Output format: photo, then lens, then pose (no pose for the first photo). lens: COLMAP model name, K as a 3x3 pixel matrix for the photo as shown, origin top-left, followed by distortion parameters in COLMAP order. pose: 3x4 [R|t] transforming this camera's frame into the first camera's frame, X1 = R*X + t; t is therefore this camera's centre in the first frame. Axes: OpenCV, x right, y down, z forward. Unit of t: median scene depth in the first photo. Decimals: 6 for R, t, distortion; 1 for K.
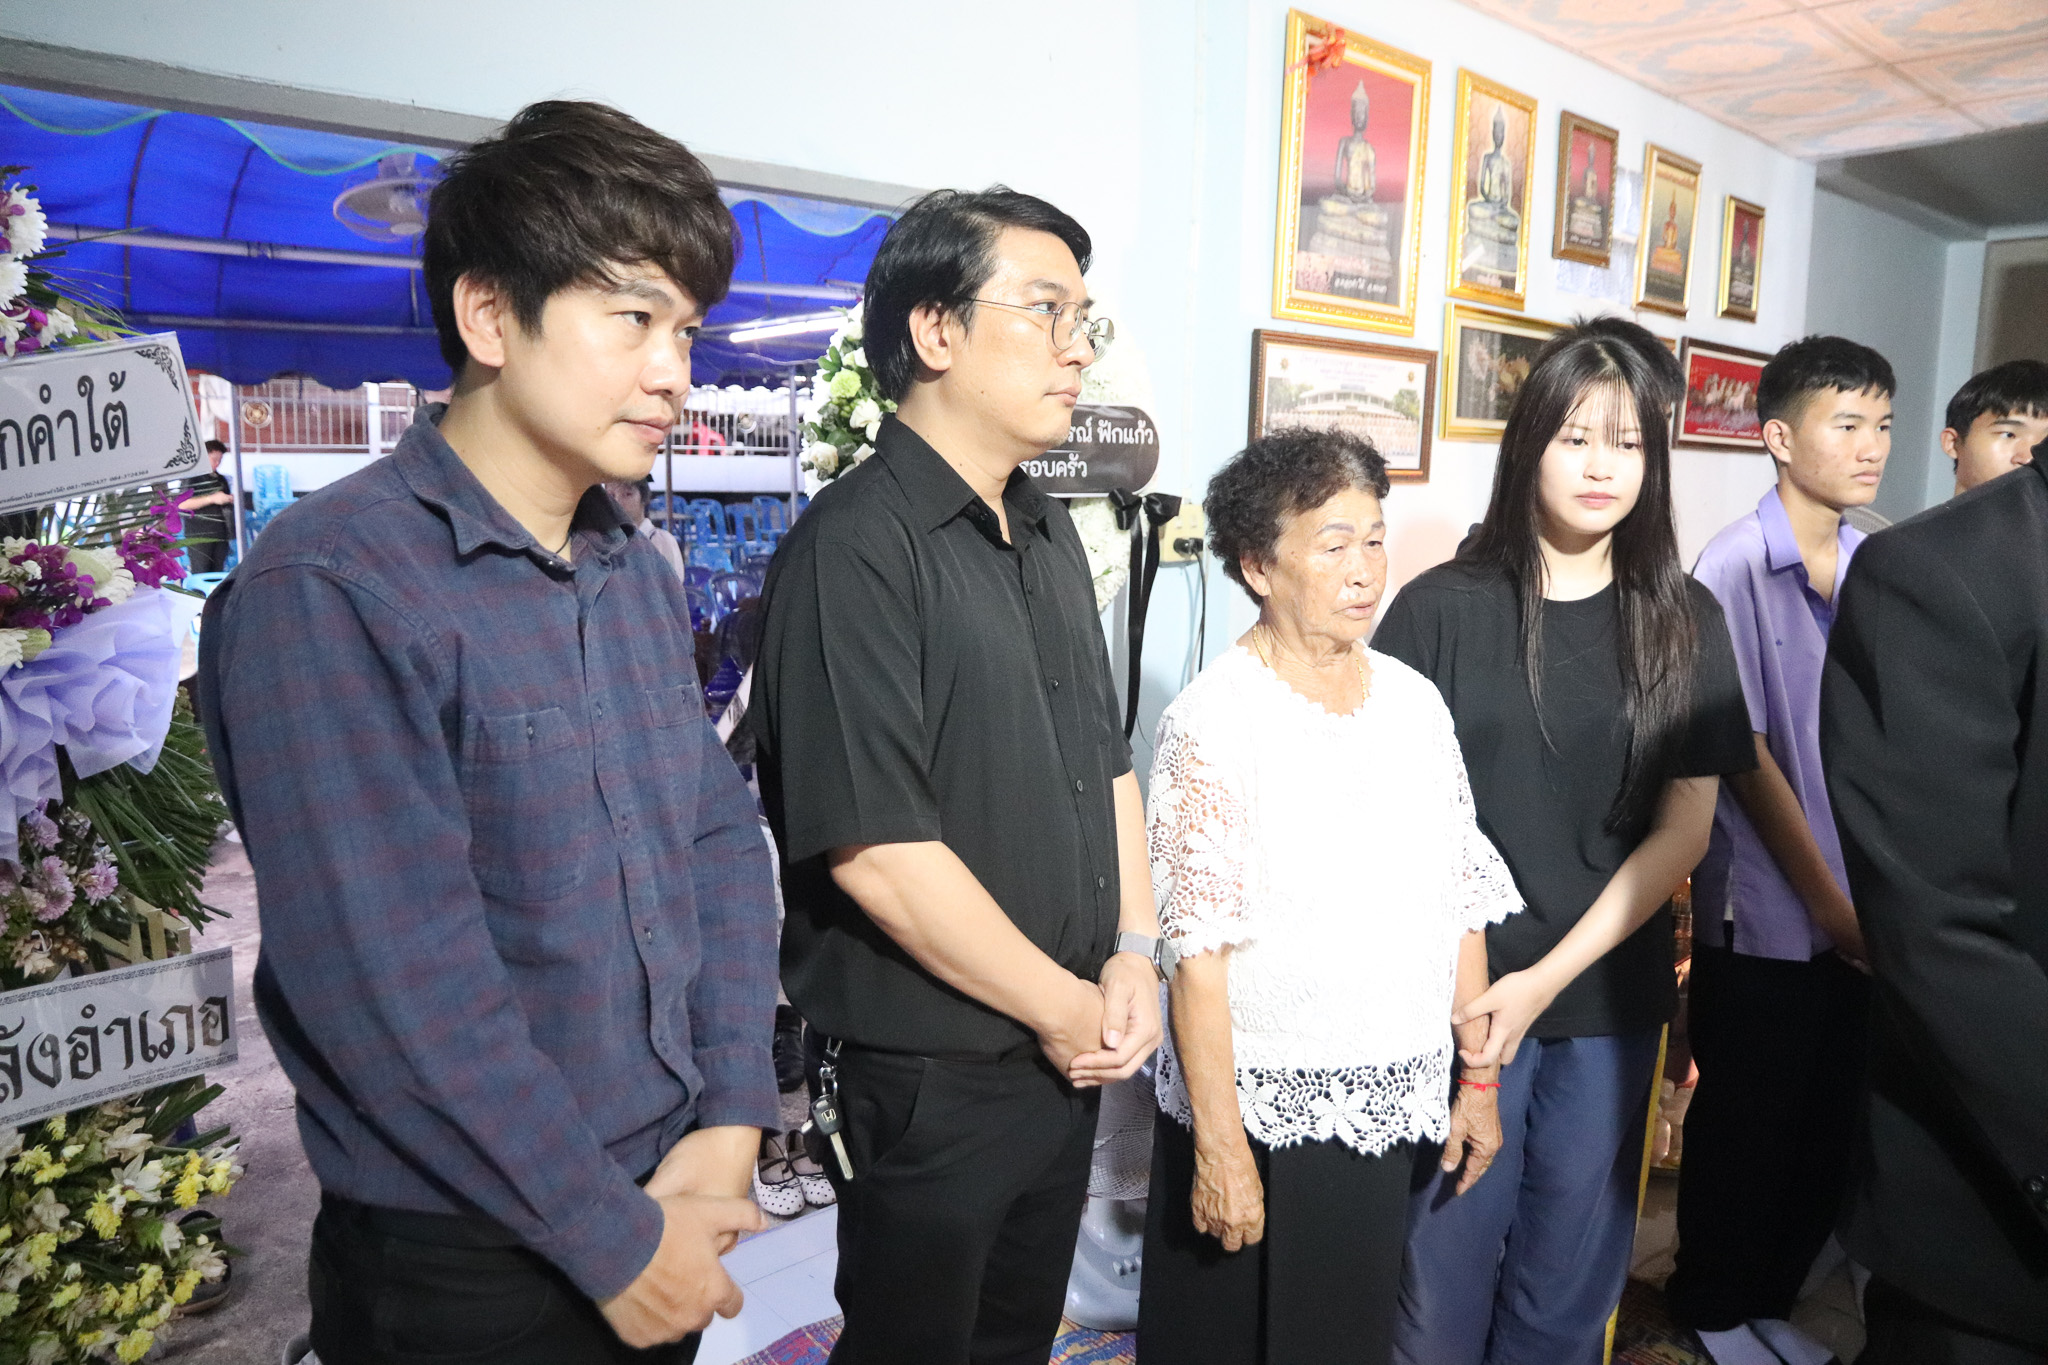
lens RADIAL K [[1388.4, 0, 1014.6], [0, 1388.4, 680.9], [0, 0, 1]] dist [-0.117585, 0.071746]
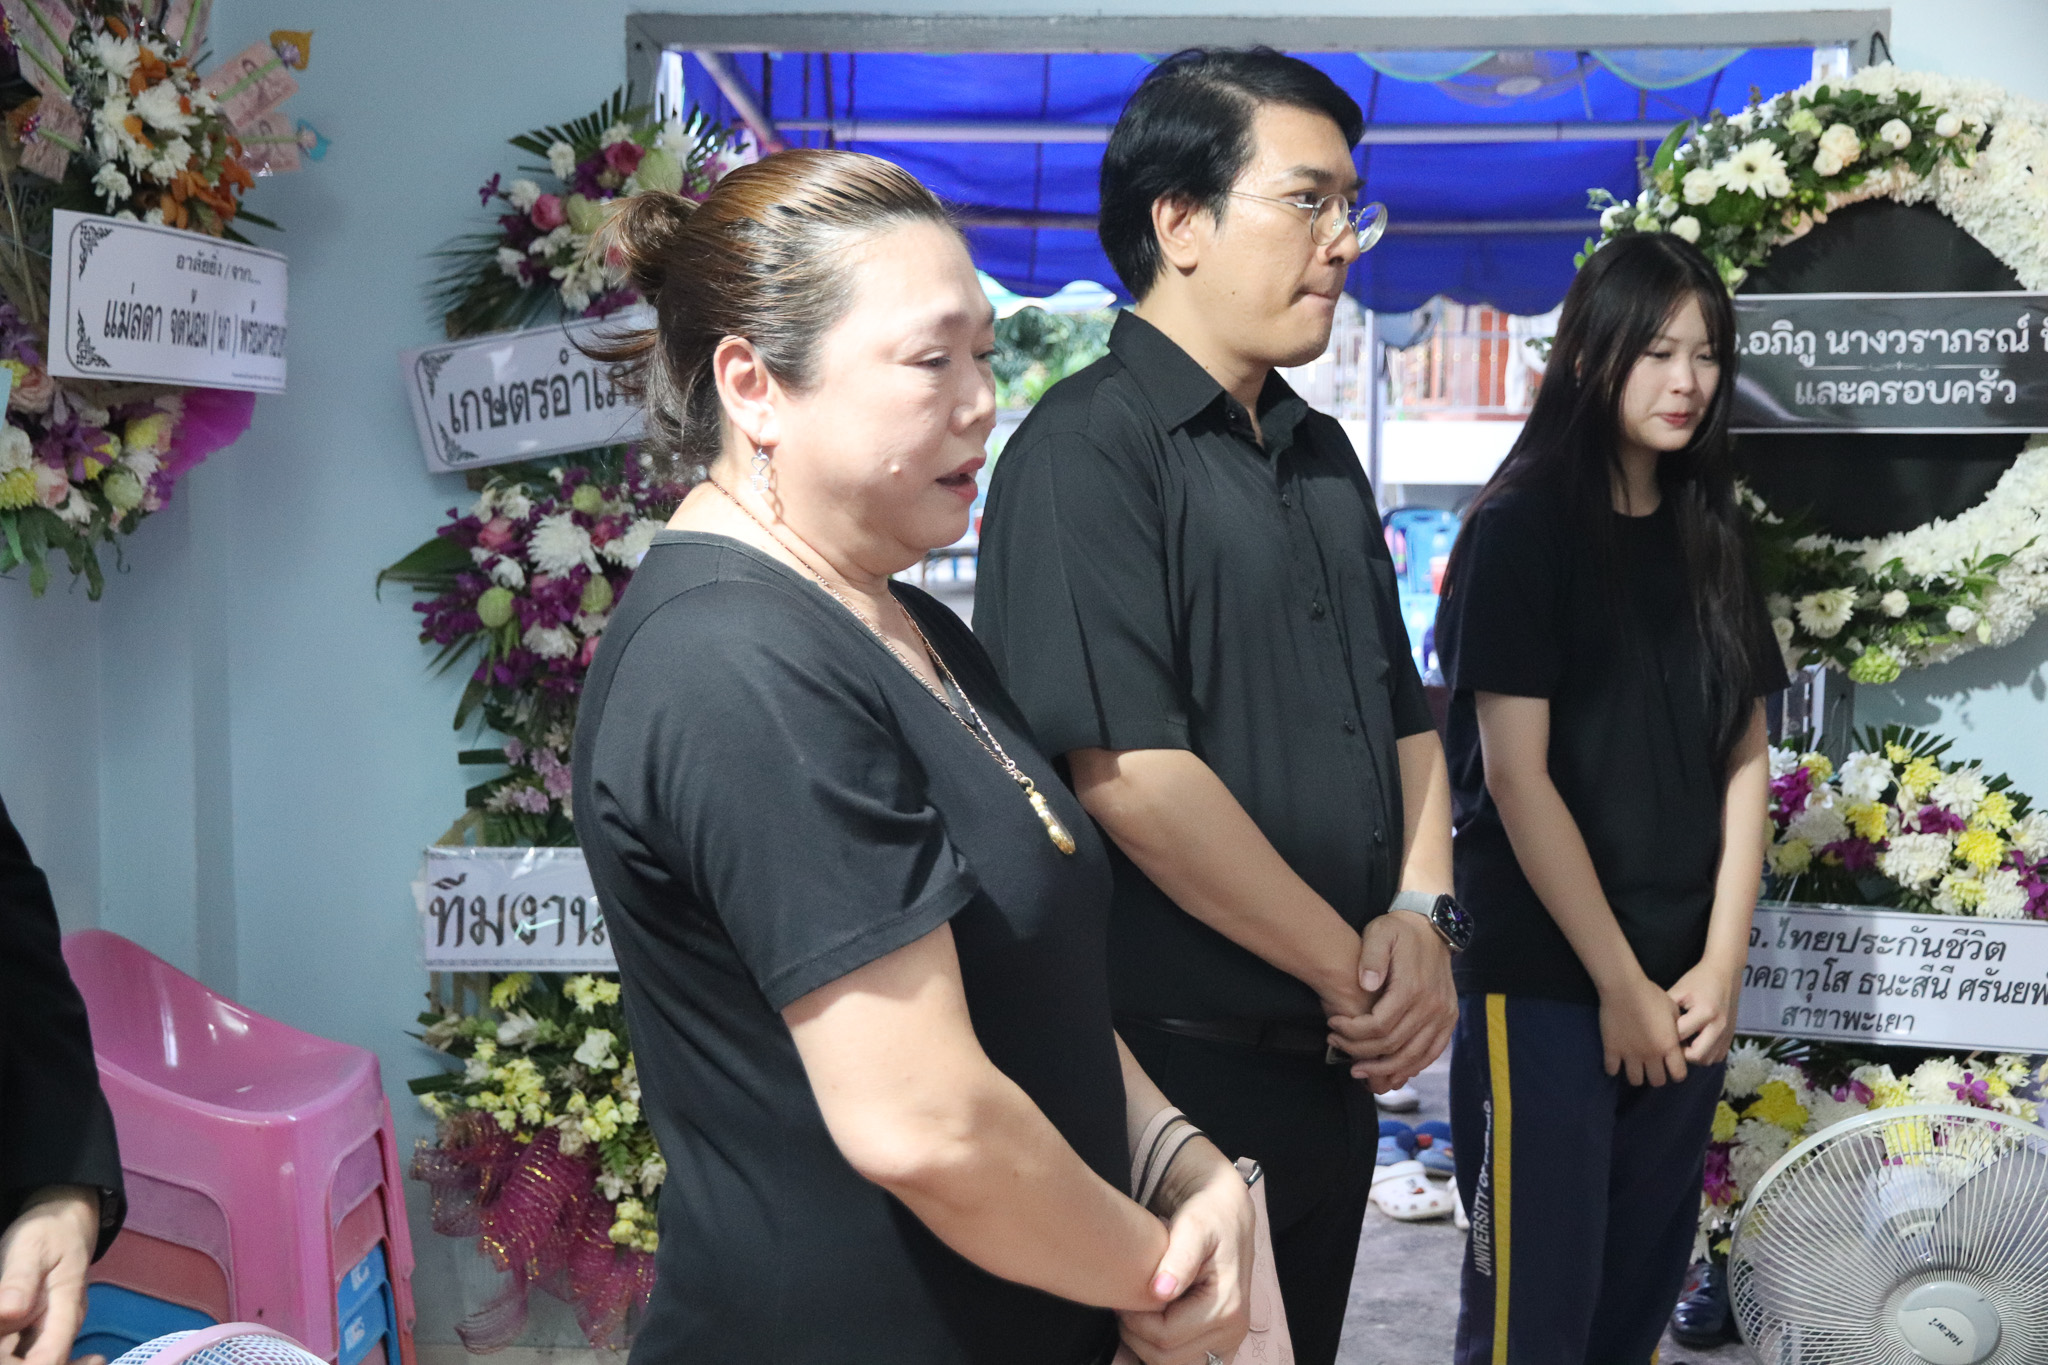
lens RADIAL K [[2552.9, 0, 1025.6], [0, 2552.9, 681.4], [0, 0, 1]] dist [0.091846, 0.000000]
pose [[0.712910, 0.056734, -0.698957, 0.595027], [-0.104370, 0.994205, -0.025755, 0.068377], [0.693445, 0.091311, 0.714700, -0.213669]]
